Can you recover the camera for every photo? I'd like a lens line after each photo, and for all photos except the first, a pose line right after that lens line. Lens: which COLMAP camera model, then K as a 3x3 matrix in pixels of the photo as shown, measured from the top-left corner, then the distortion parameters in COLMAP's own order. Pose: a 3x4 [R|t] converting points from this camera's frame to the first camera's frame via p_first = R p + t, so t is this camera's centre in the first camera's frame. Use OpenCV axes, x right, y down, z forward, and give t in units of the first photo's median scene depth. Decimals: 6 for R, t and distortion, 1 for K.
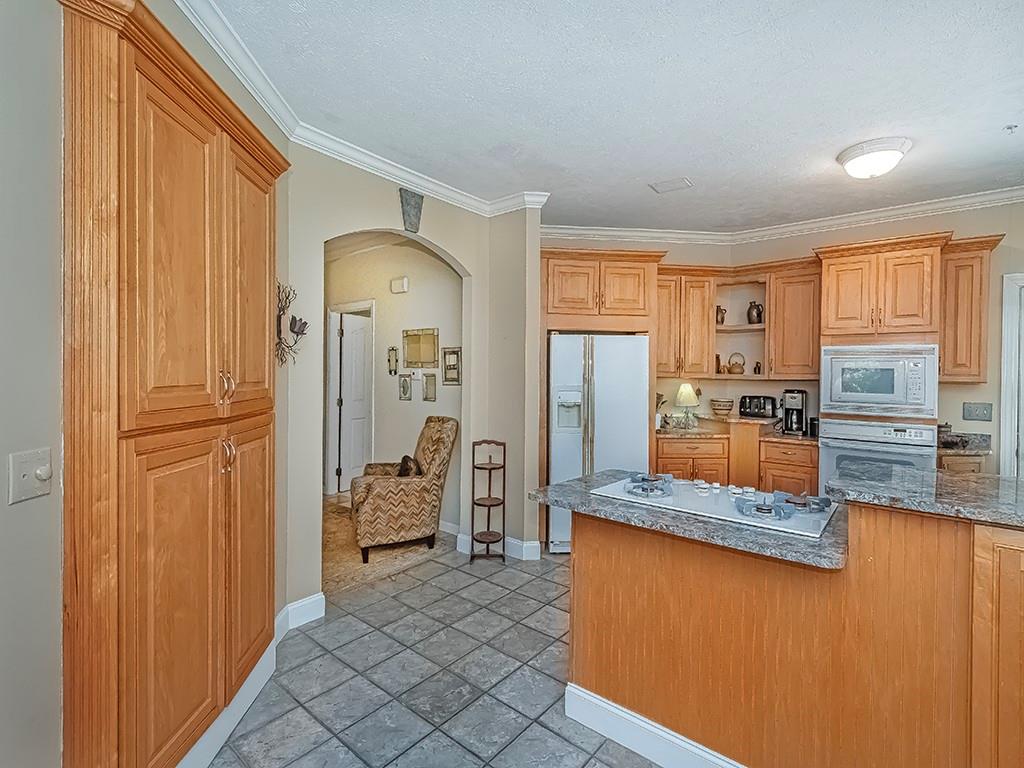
lens RADIAL K [[483.3, 0, 514.4], [0, 483.3, 372.5], [0, 0, 1]] dist [-0.000591, 0.000315]
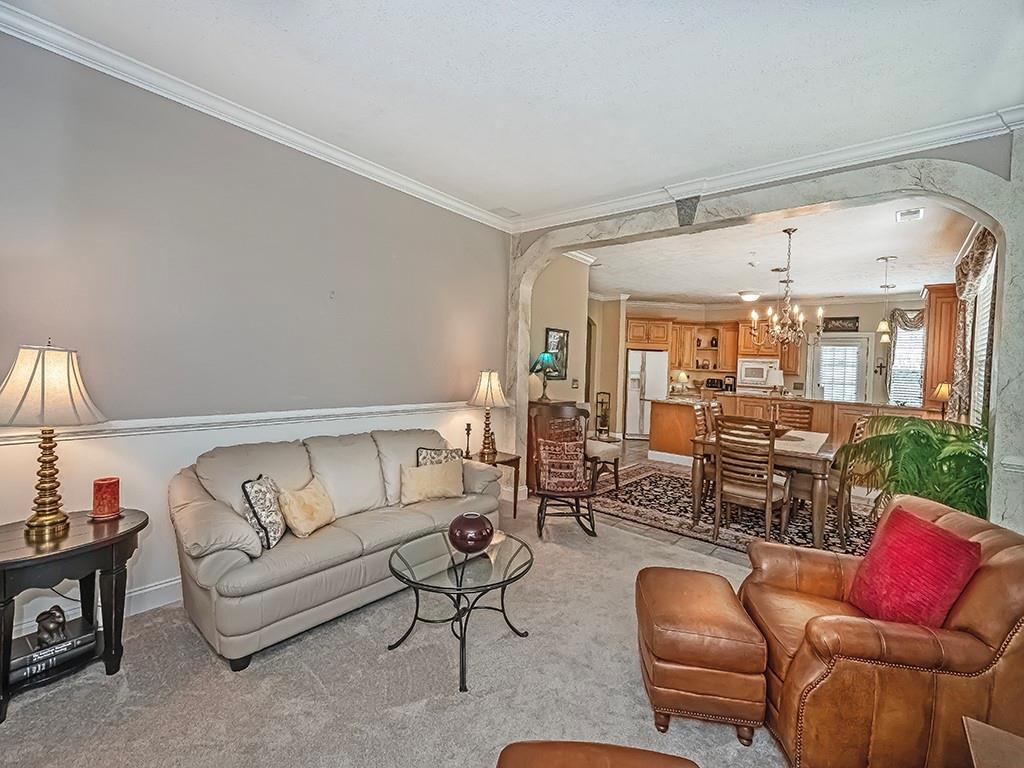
lens RADIAL K [[448.7, 0, 530.5], [0, 448.7, 363.3], [0, 0, 1]] dist [0.014188, -0.000150]
pose [[0.999551, 0.028344, 0.009701, -0.434996], [-0.028327, 0.999597, -0.001905, 0.005422], [-0.009751, 0.001629, 0.999951, -1.257959]]
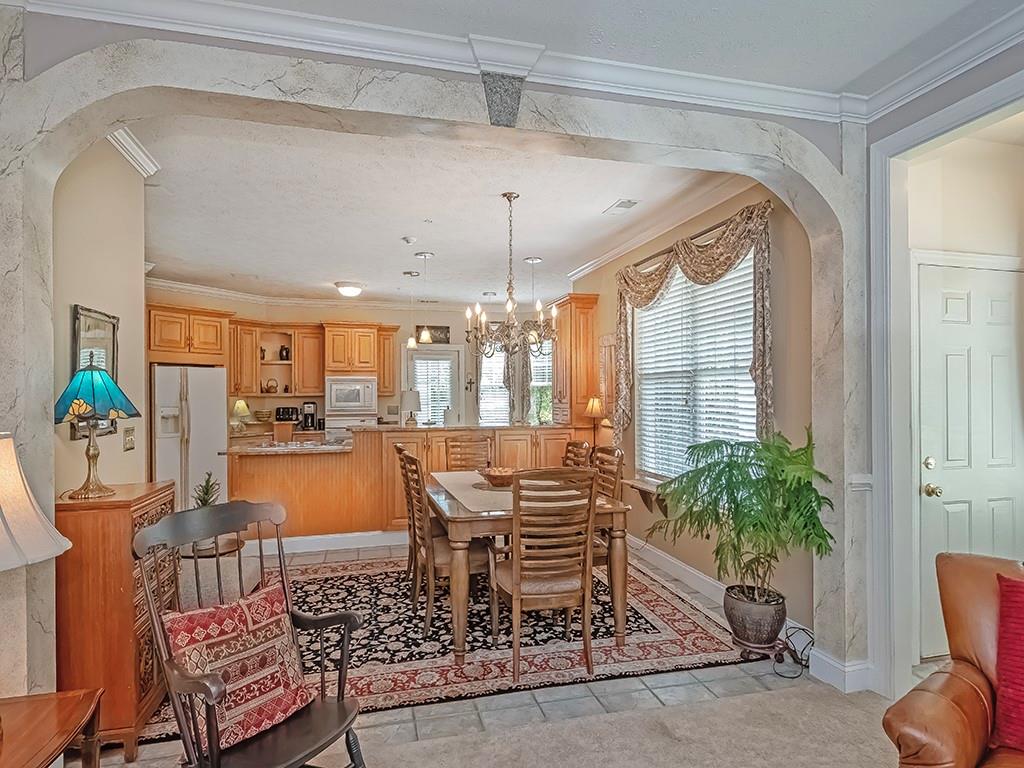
lens RADIAL K [[563.7, 0, 512.0], [0, 563.7, 384.0], [0, 0, 1]] dist [0.002660, -0.000858]
pose [[0.590965, -0.001085, 0.806697, -0.596761], [0.013392, 0.999874, -0.008466, -0.000745], [-0.806586, 0.015806, 0.590905, -0.733423]]
